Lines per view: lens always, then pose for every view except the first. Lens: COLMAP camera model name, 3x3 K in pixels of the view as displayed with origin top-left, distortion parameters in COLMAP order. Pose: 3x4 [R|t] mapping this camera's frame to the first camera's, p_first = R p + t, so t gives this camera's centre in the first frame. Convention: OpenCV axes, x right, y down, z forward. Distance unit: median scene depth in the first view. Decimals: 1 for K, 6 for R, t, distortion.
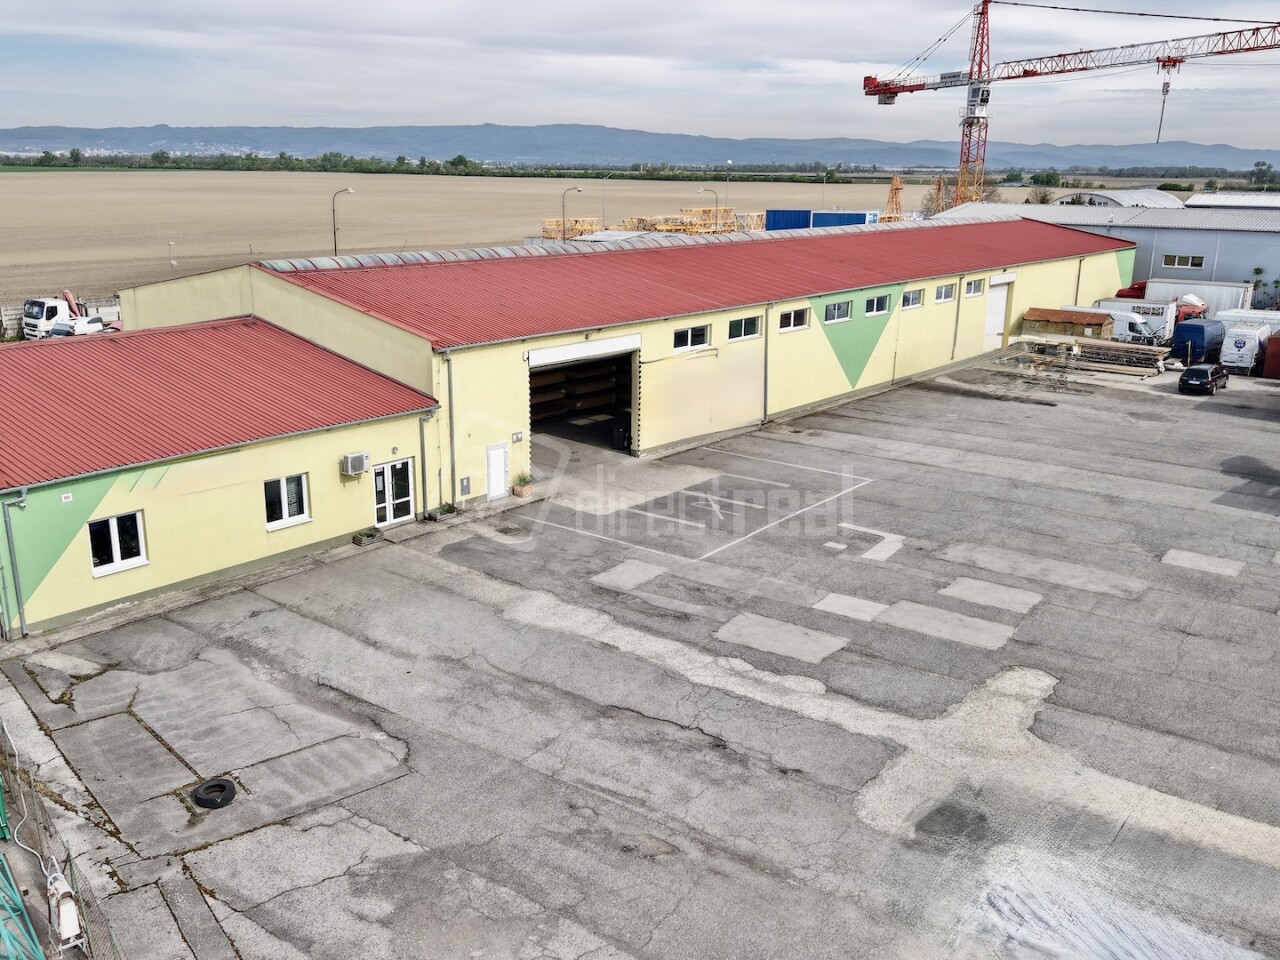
lens RADIAL K [[1129.3, 0, 632.6], [0, 1129.3, 483.1], [0, 0, 1]] dist [0.088228, -0.146836]
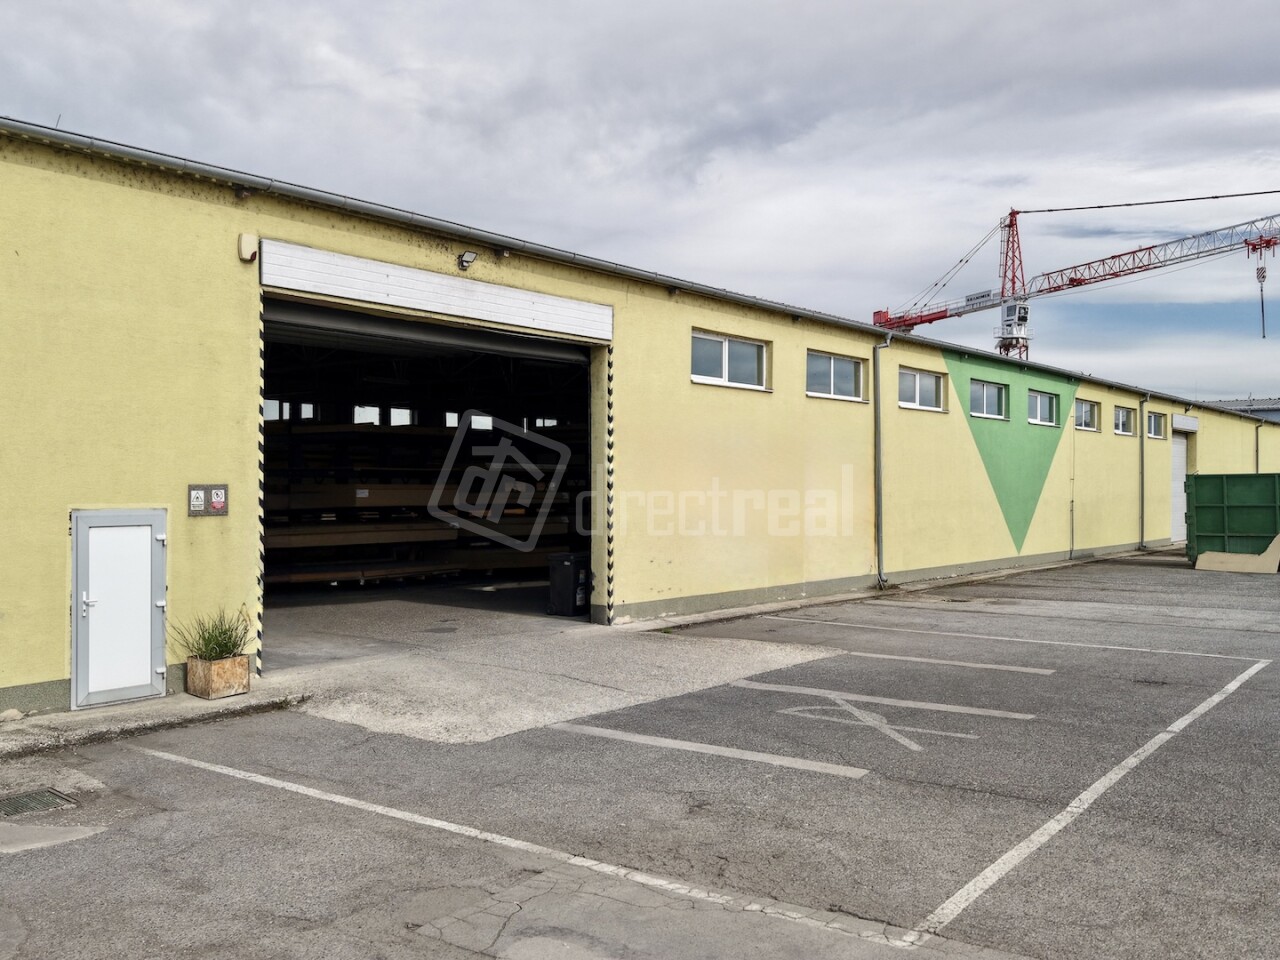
lens RADIAL K [[1129.3, 0, 628.2], [0, 1129.3, 468.2], [0, 0, 1]] dist [0.088228, -0.146836]
pose [[0.999887, -0.013162, 0.007208, 0.011631], [0.014667, 0.958777, -0.283781, 0.046354], [-0.003176, 0.283855, 0.958862, 0.781005]]
